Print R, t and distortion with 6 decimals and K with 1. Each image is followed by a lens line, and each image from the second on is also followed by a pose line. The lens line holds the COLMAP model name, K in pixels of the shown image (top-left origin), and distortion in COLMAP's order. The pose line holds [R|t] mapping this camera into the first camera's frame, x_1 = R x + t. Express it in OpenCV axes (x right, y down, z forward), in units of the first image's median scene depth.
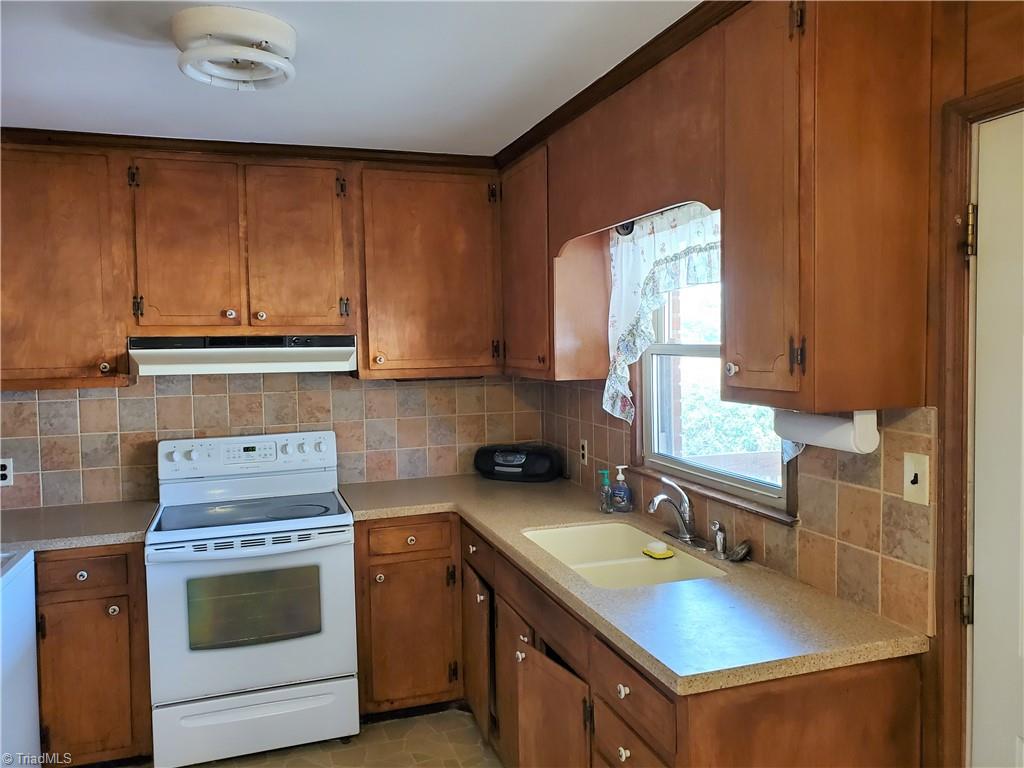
lens RADIAL K [[799.3, 0, 516.3], [0, 799.3, 374.6], [0, 0, 1]] dist [0.025030, -0.018965]
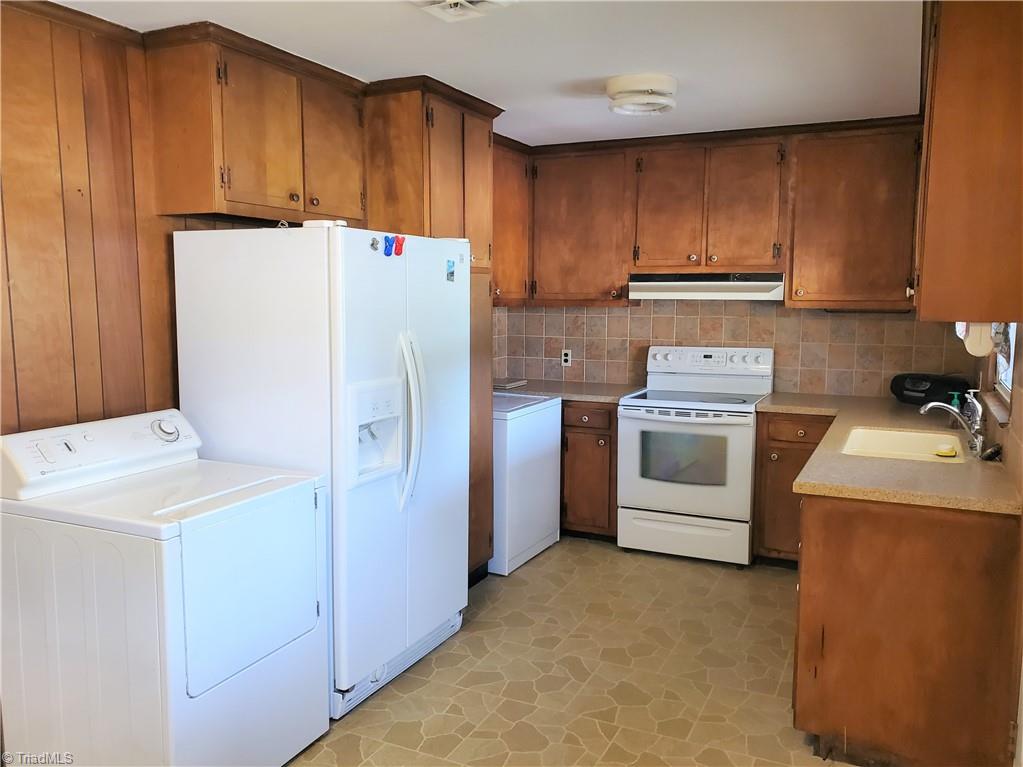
lens RADIAL K [[798.6, 0, 515.1], [0, 798.6, 387.3], [0, 0, 1]] dist [0.025030, -0.018965]
pose [[0.721040, 0.099700, -0.685683, 0.412943], [-0.045551, 0.994274, 0.096670, 0.029943], [0.691394, -0.038469, 0.721453, -0.245408]]
